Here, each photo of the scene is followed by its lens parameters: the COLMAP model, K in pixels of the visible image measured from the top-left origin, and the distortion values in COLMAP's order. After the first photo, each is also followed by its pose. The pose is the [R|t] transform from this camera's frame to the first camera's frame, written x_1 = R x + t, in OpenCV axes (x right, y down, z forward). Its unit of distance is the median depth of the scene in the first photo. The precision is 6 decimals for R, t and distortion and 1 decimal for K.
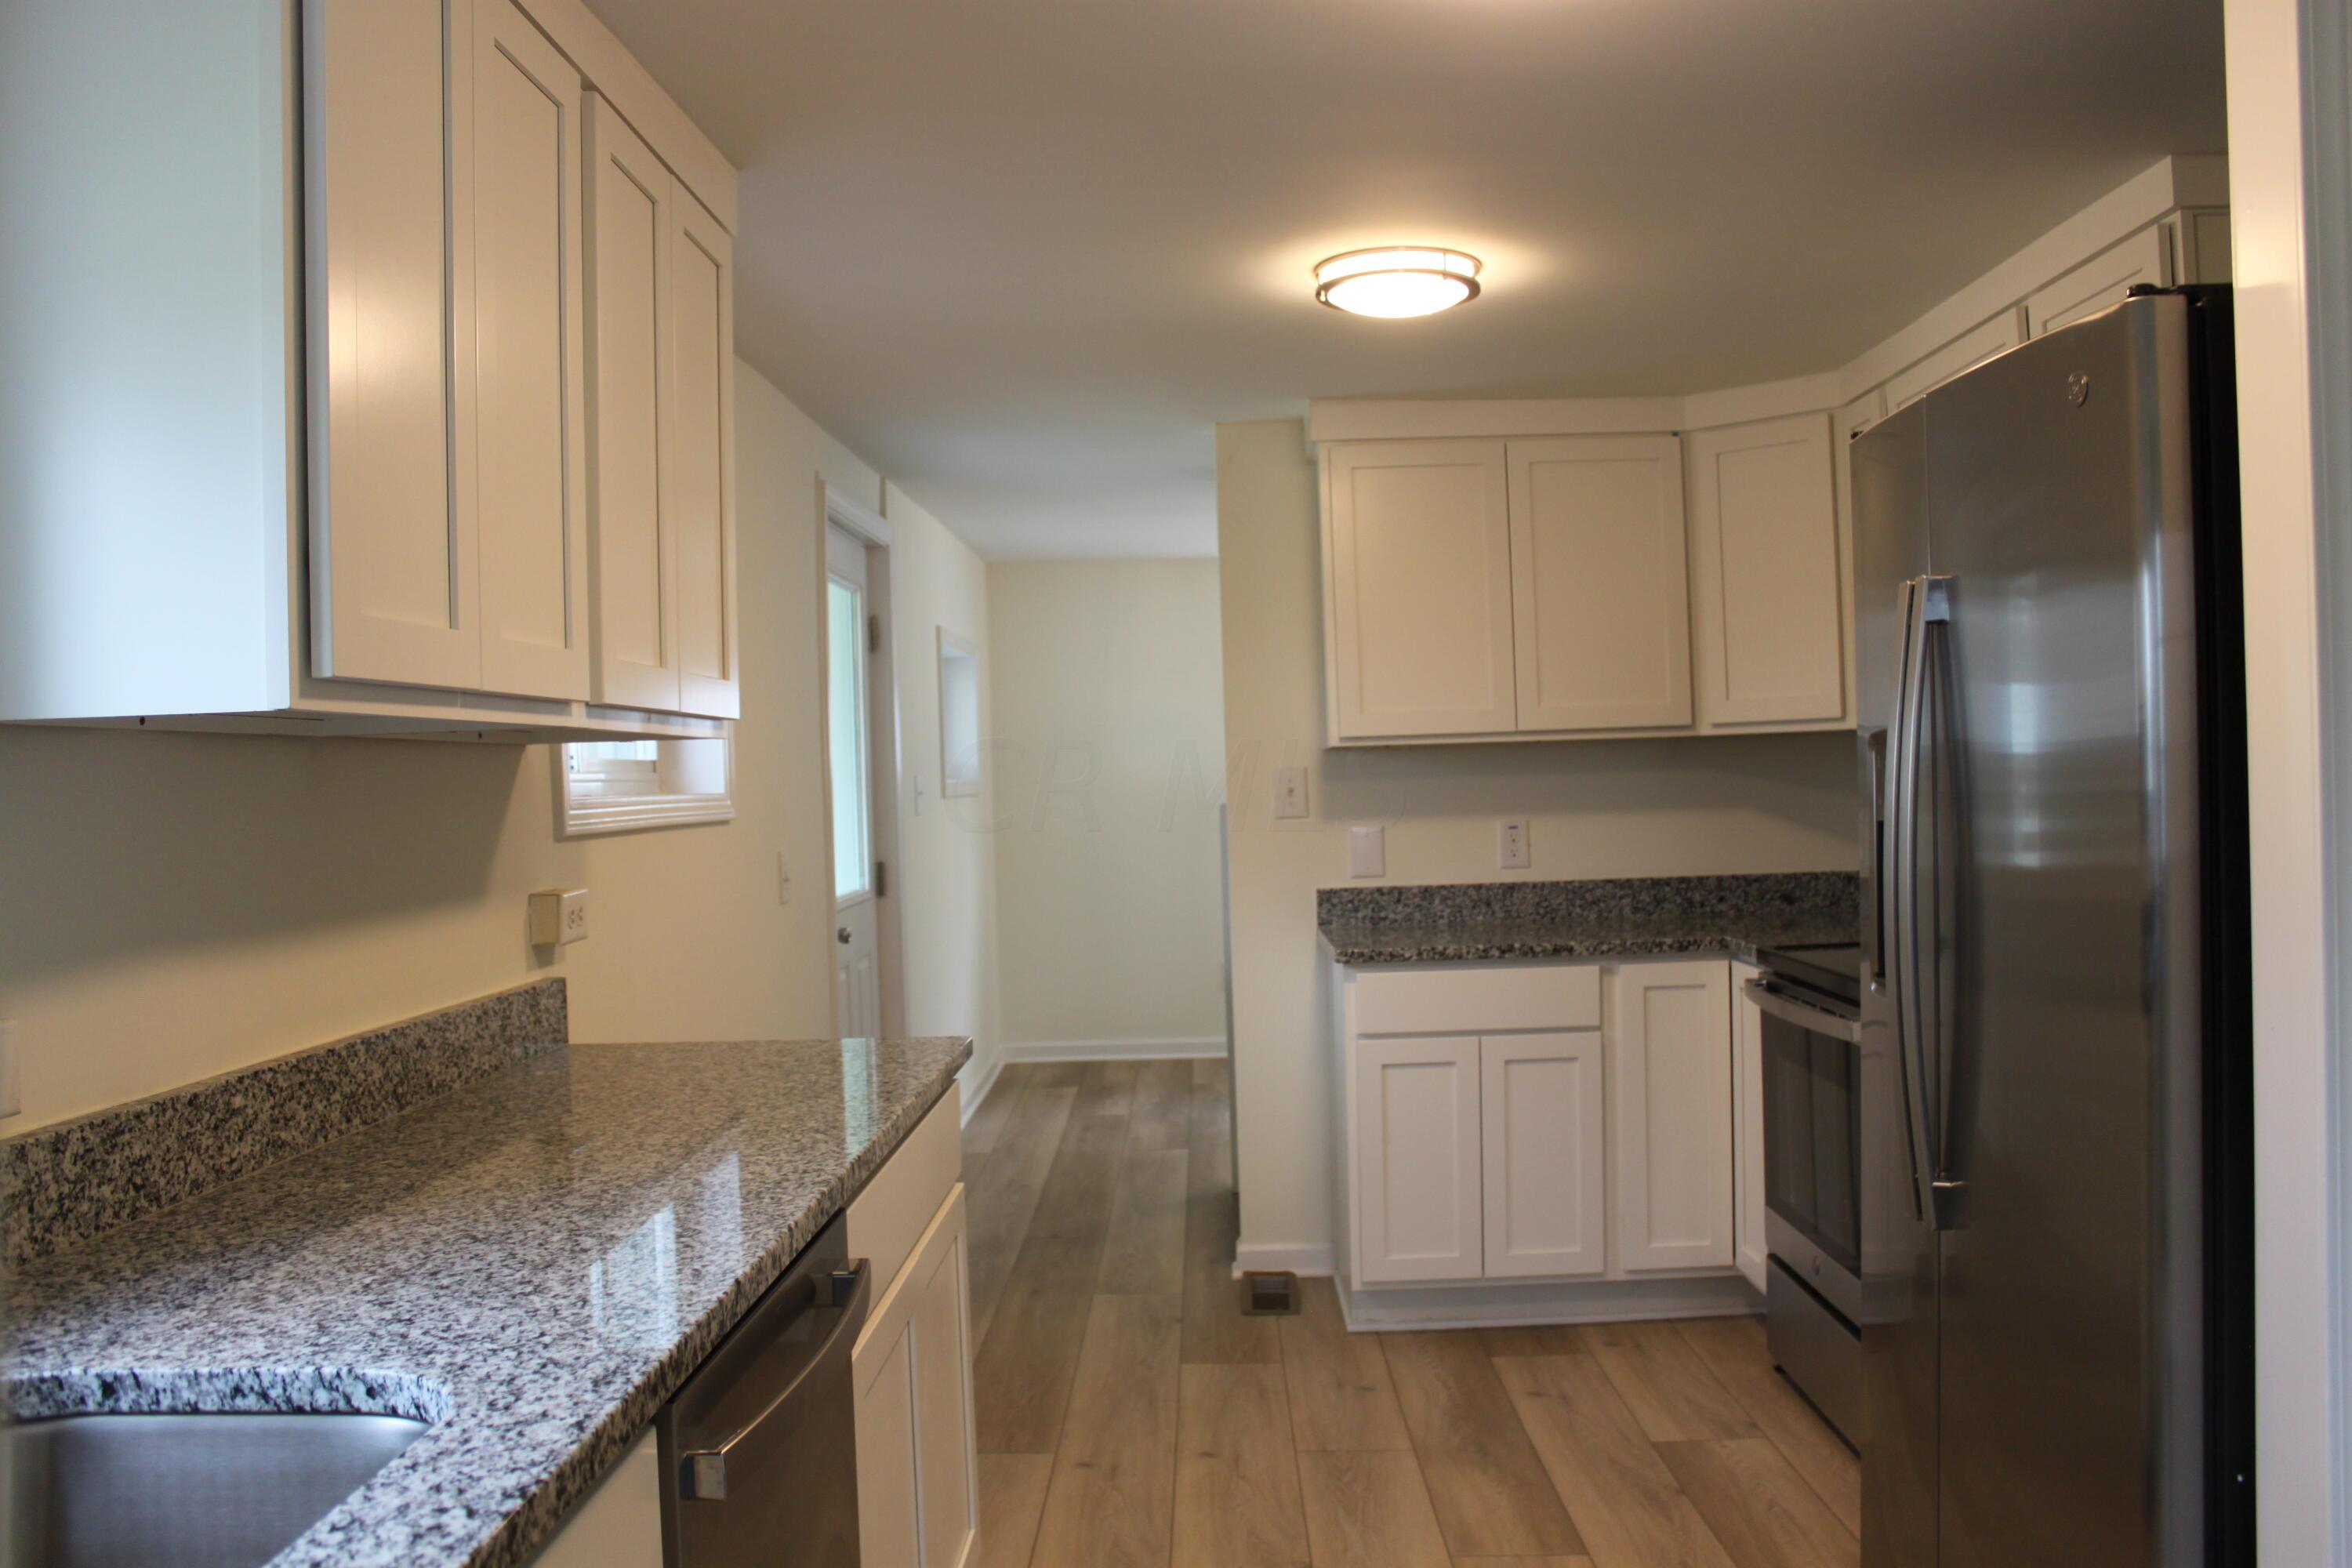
lens RADIAL K [[1964.9, 0, 1176.0], [0, 1964.9, 784.0], [0, 0, 1]] dist [-0.171333, 0.167633]
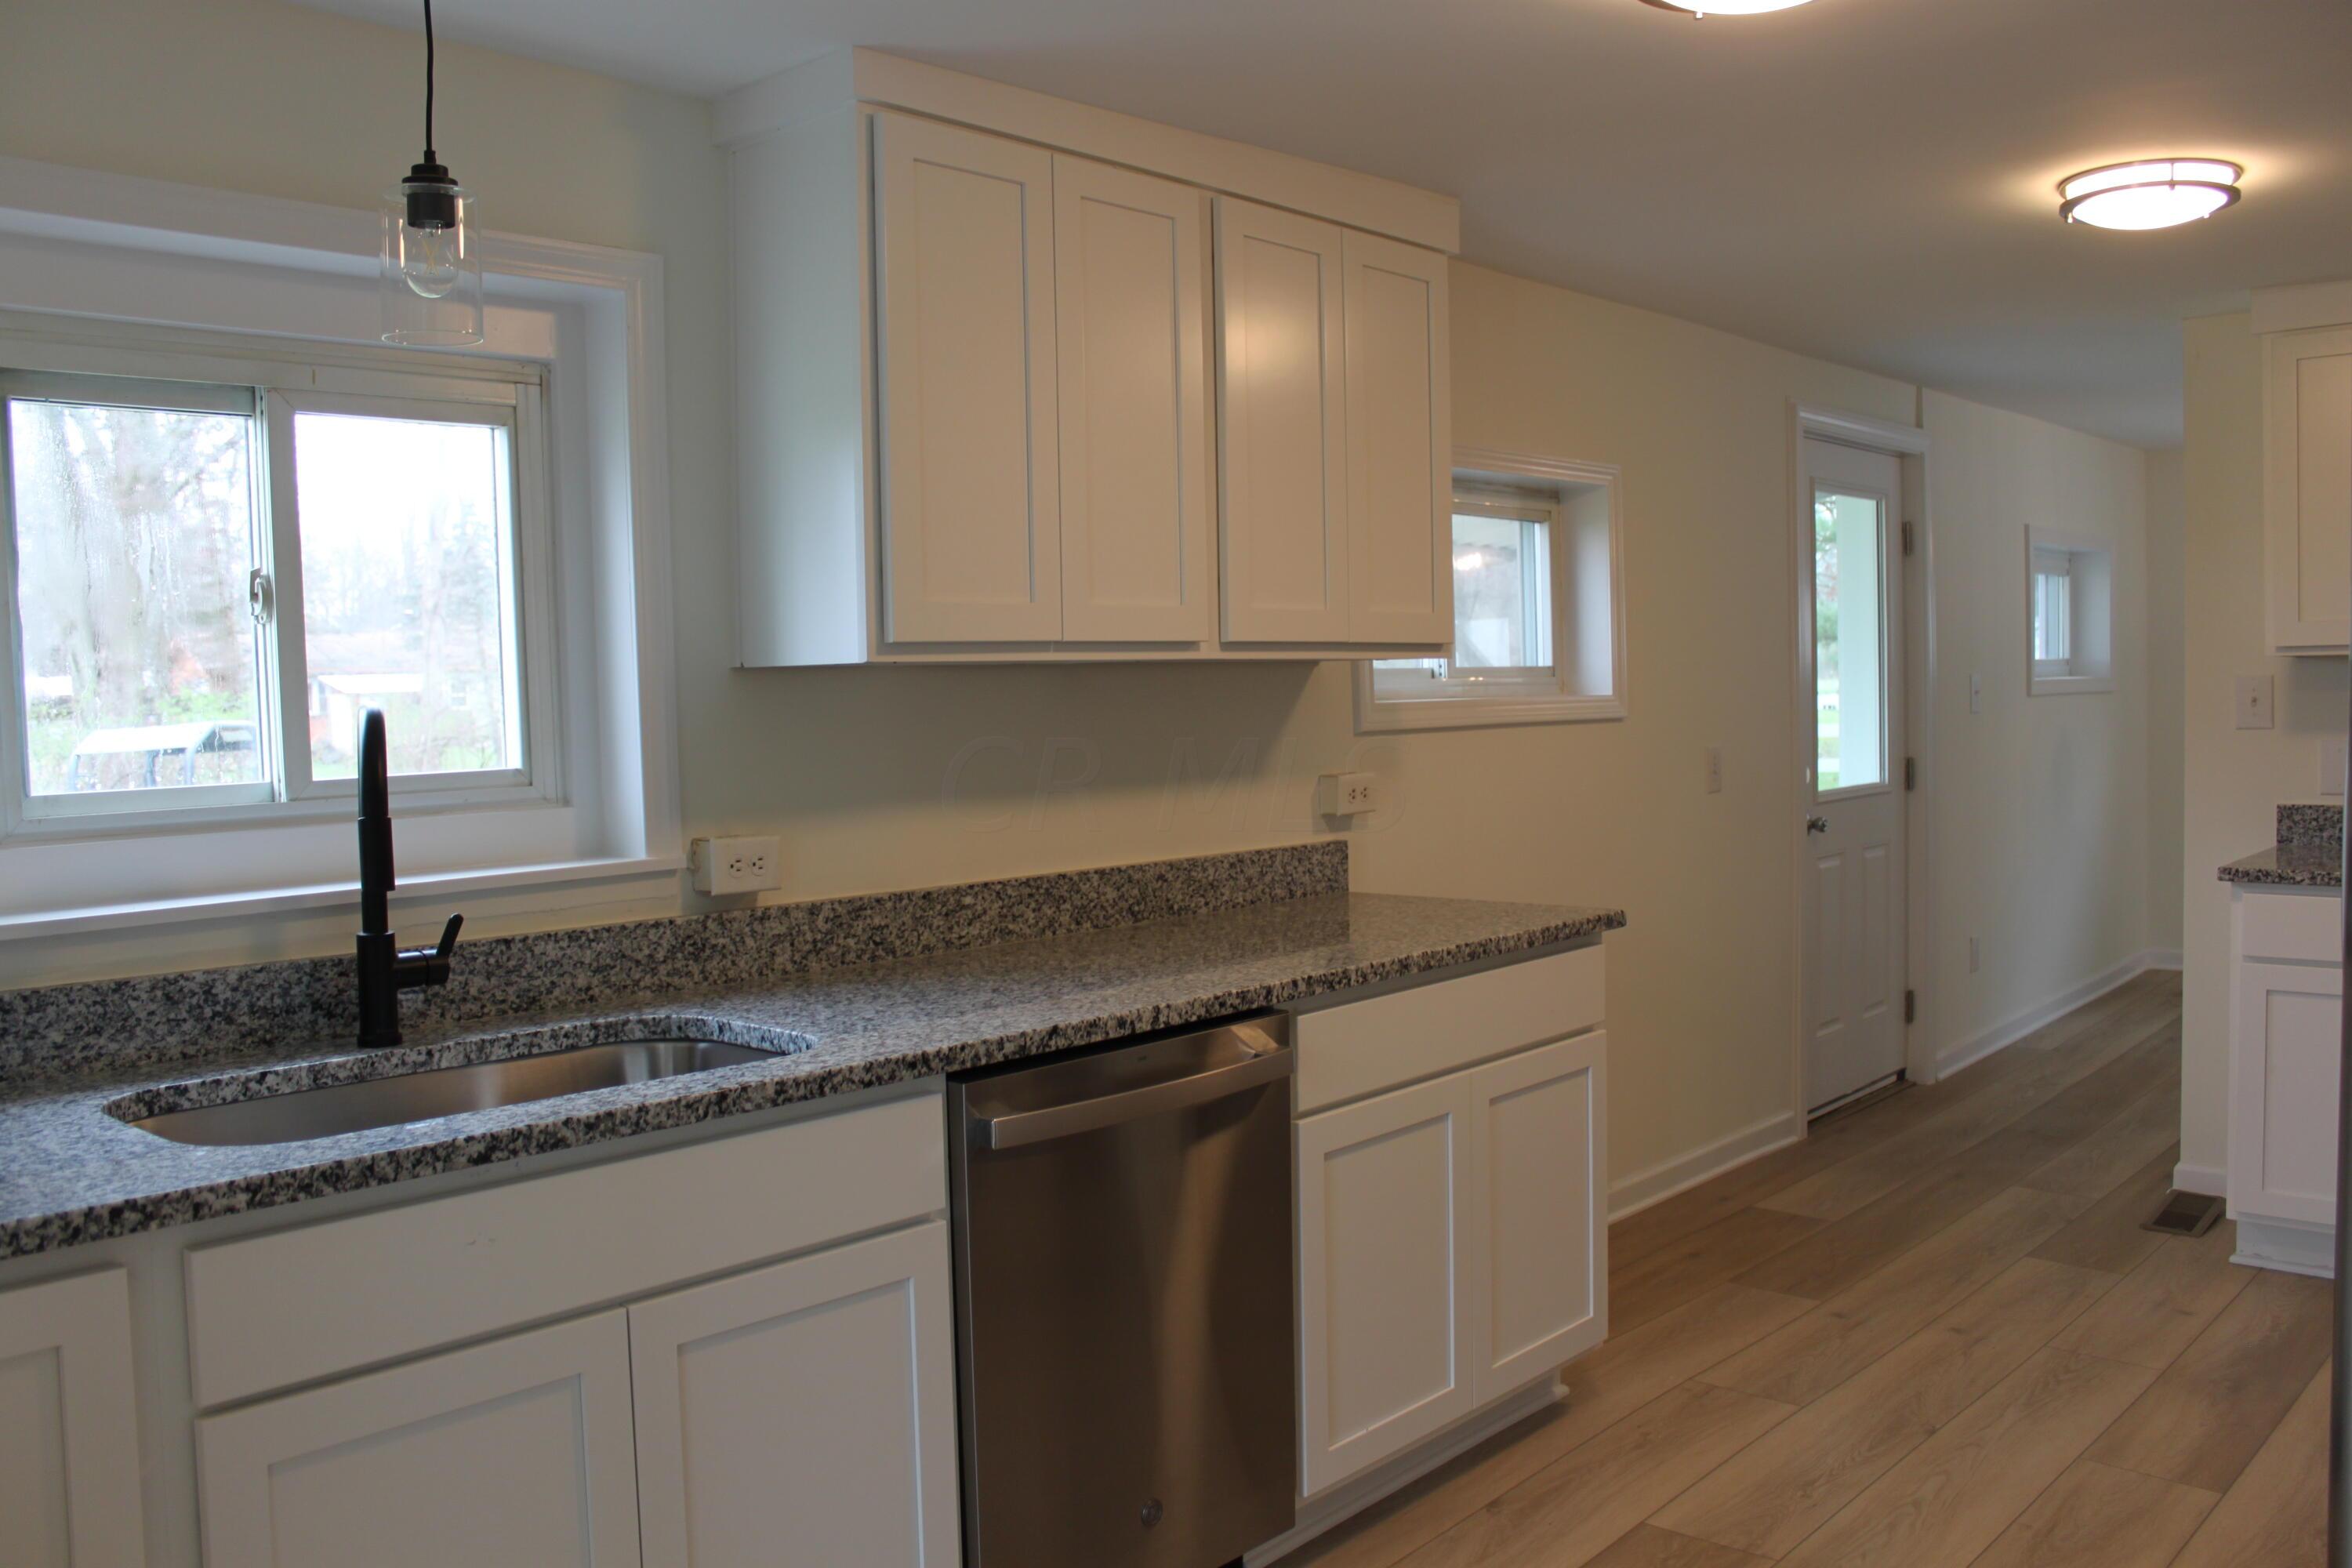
lens RADIAL K [[1964.9, 0, 1176.0], [0, 1964.9, 784.0], [0, 0, 1]] dist [-0.171333, 0.167633]
pose [[0.760284, 0.047379, -0.647861, 0.510722], [-0.005592, 0.997777, 0.066406, -0.027983], [0.649567, -0.046864, 0.758858, -0.085118]]
